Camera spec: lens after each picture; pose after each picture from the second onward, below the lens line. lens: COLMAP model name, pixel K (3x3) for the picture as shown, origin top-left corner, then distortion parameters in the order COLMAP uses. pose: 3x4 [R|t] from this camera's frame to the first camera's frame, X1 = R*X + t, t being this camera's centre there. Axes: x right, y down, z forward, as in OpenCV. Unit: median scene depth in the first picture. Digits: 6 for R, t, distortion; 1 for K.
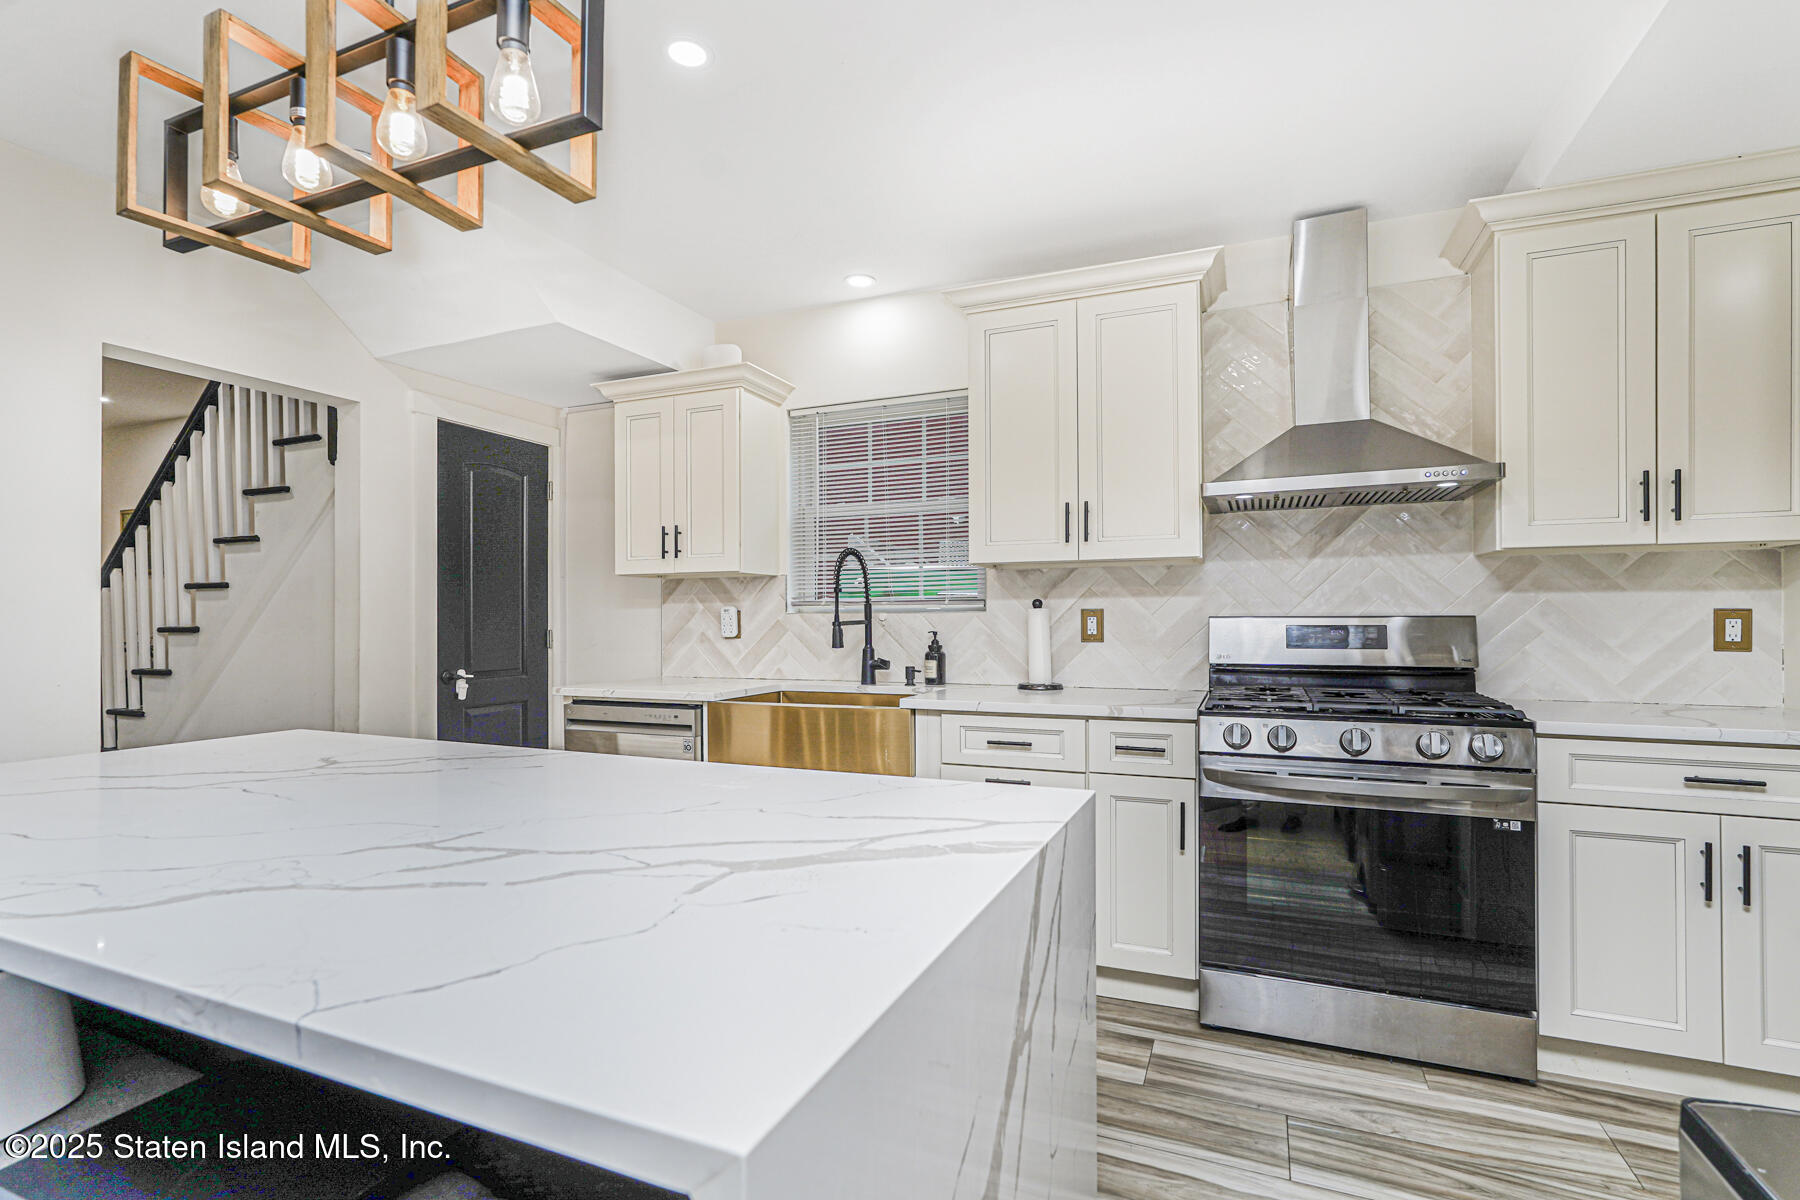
lens RADIAL K [[799.9, 0, 894.8], [0, 799.9, 612.1], [0, 0, 1]] dist [-0.010306, 0.005626]
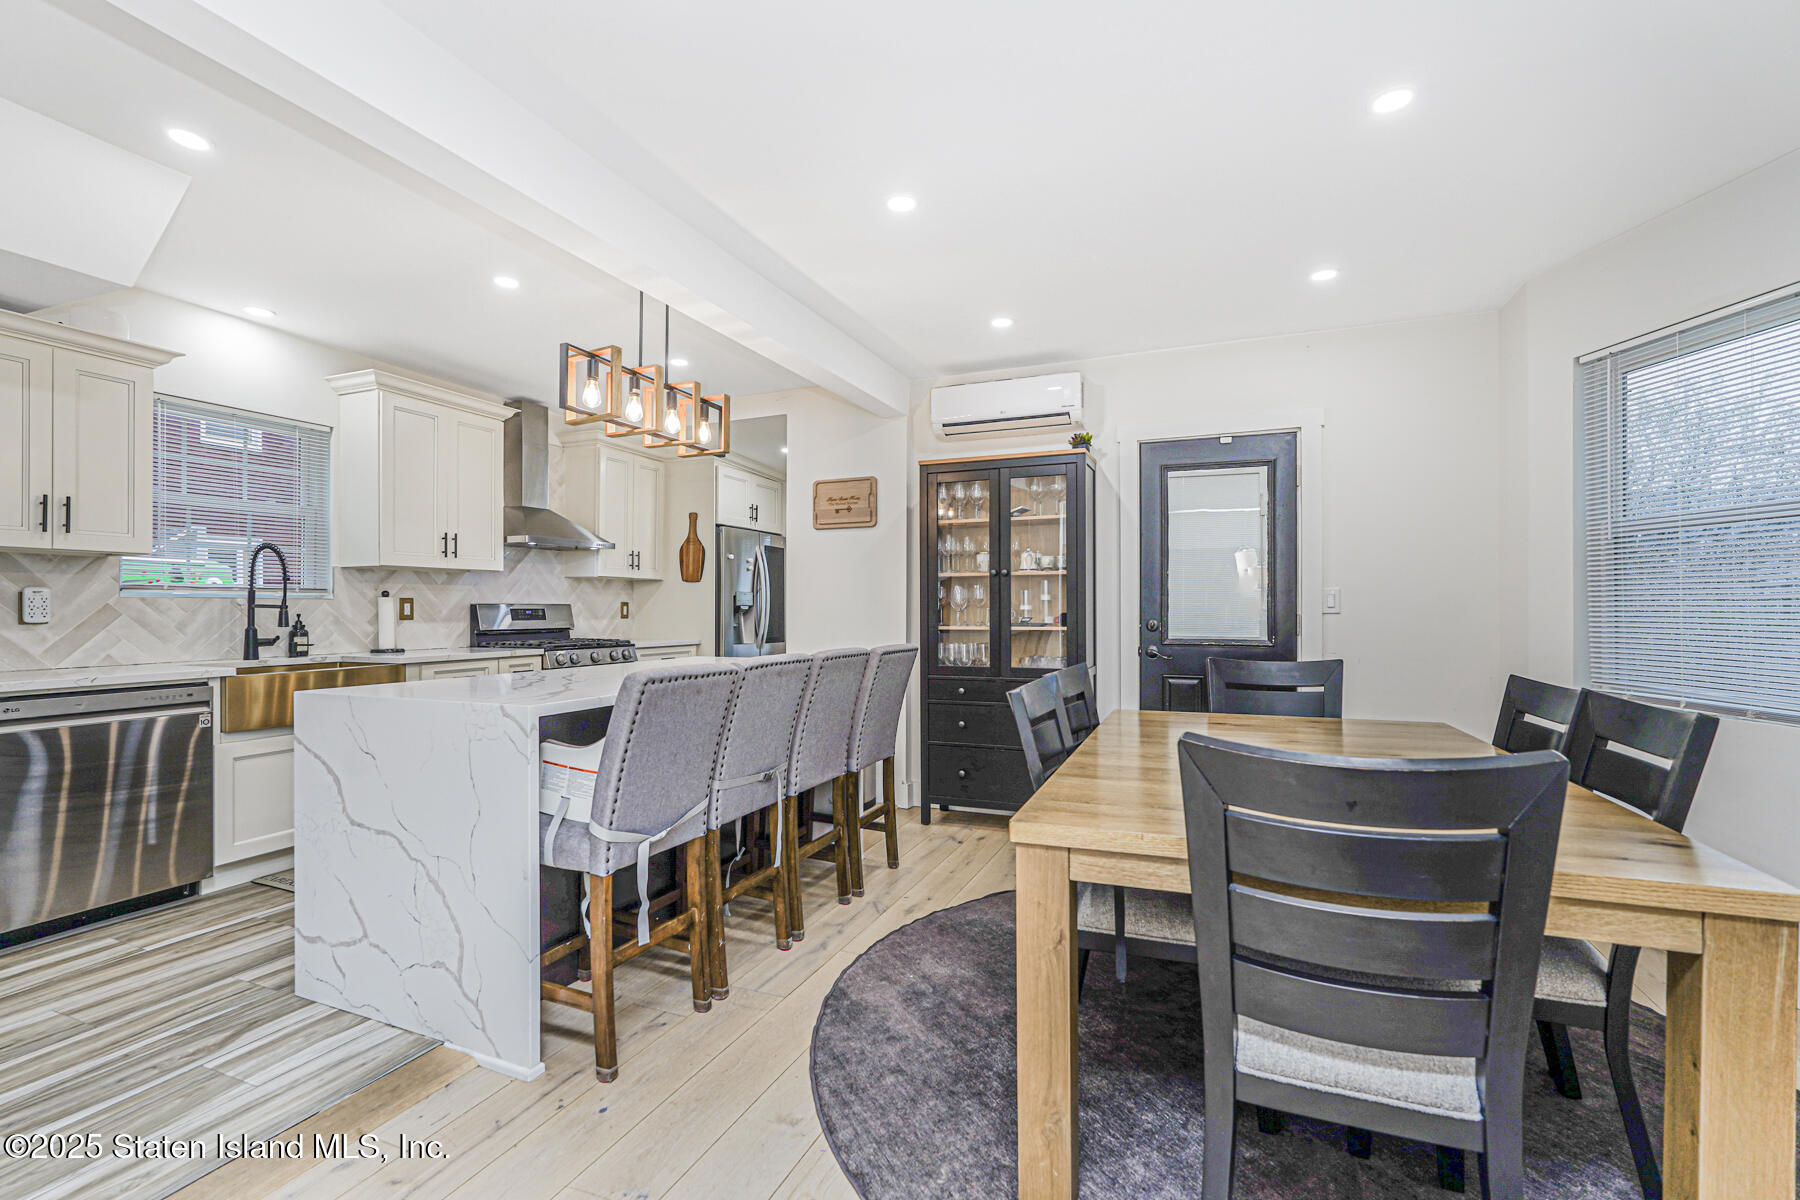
lens RADIAL K [[799.9, 0, 938.2], [0, 799.9, 610.5], [0, 0, 1]] dist [-0.010306, 0.005626]
pose [[-0.049582, 0.001521, 0.998769, -1.273701], [-0.003559, 0.999992, -0.001700, 0.018116], [-0.998764, -0.003639, -0.049576, 0.072991]]
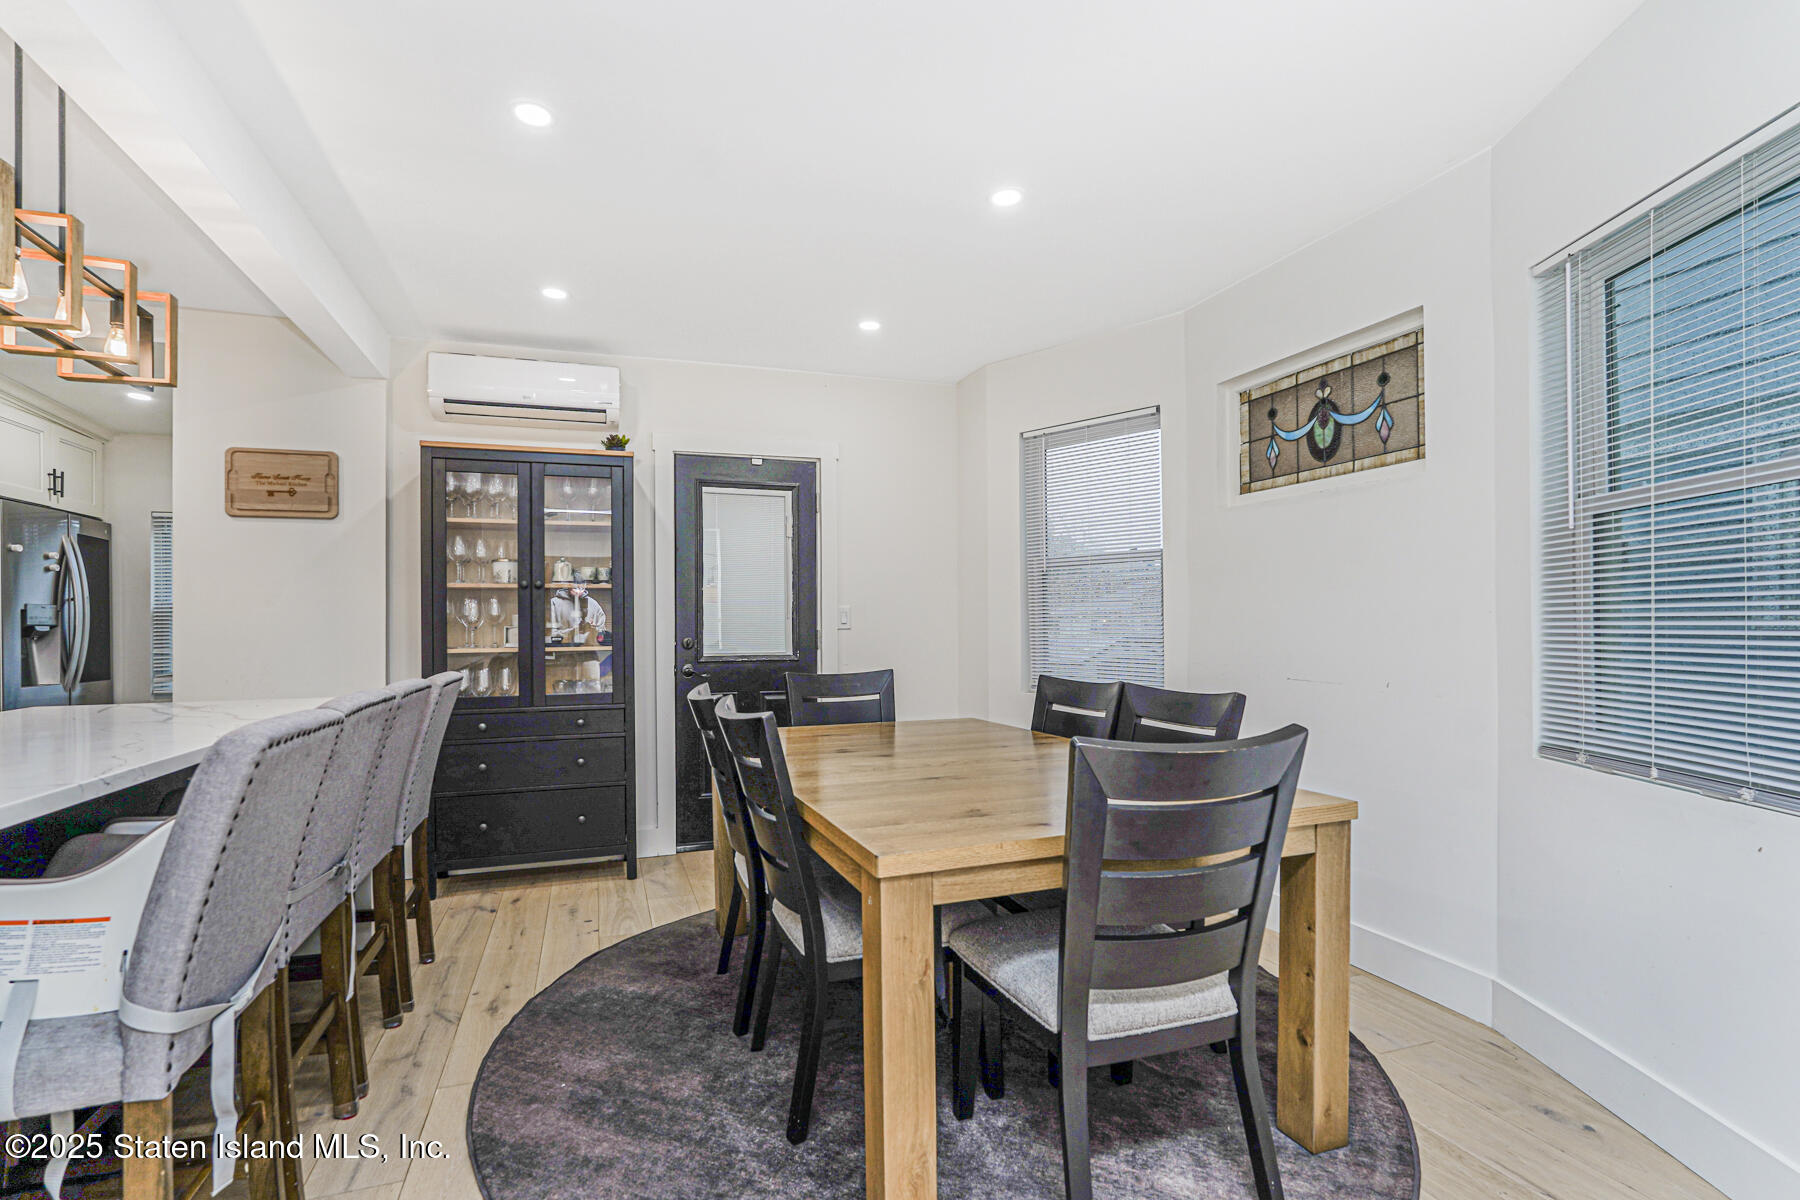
lens RADIAL K [[799.9, 0, 869.1], [0, 799.9, 624.6], [0, 0, 1]] dist [-0.010306, 0.005626]
pose [[-0.673555, 0.009722, 0.739073, -1.090075], [0.006749, 0.999953, -0.007003, 0.021175], [-0.739106, 0.000270, -0.673589, 0.341326]]
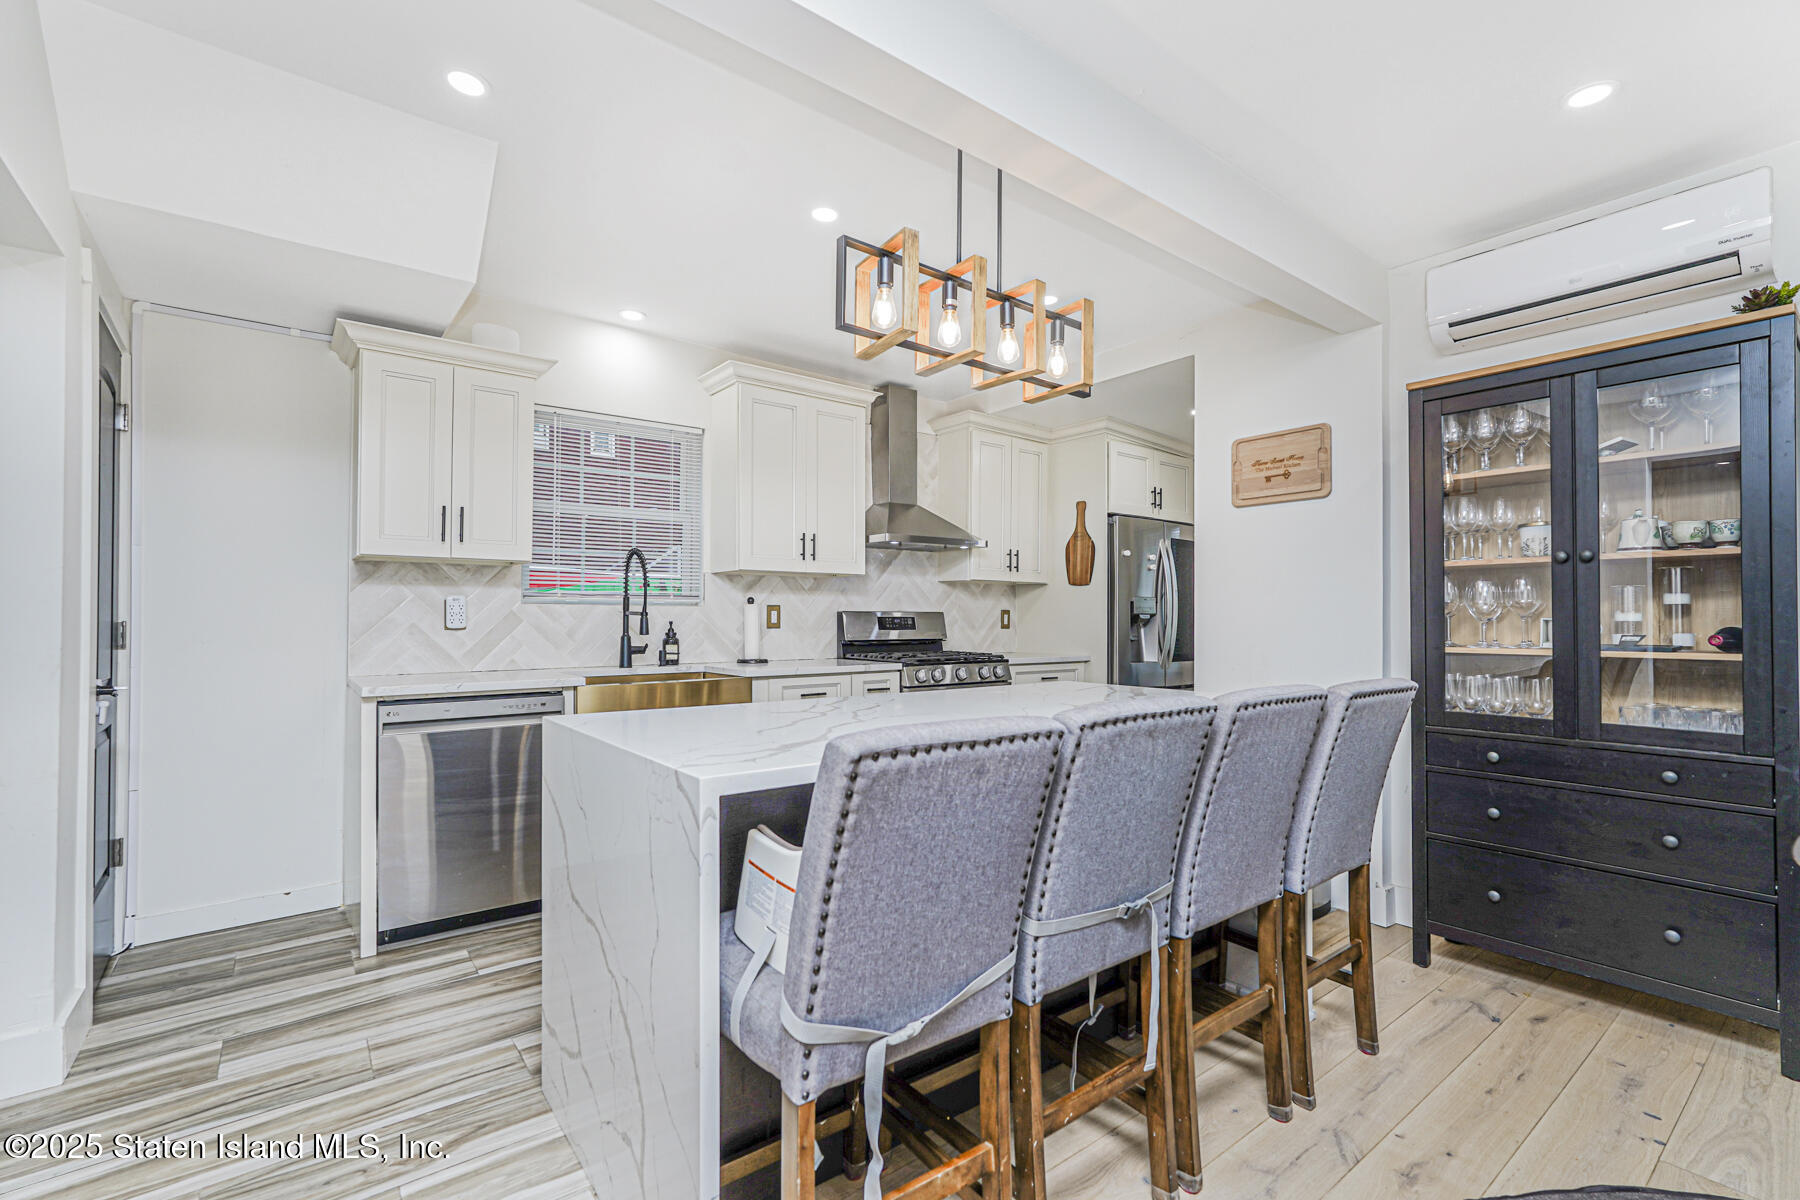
lens RADIAL K [[799.9, 0, 919.3], [0, 799.9, 608.3], [0, 0, 1]] dist [-0.010306, 0.005626]
pose [[0.473092, 0.015320, 0.880880, -0.868524], [-0.008338, 0.999882, -0.012912, 0.017447], [-0.880973, -0.001236, 0.473164, 0.098368]]
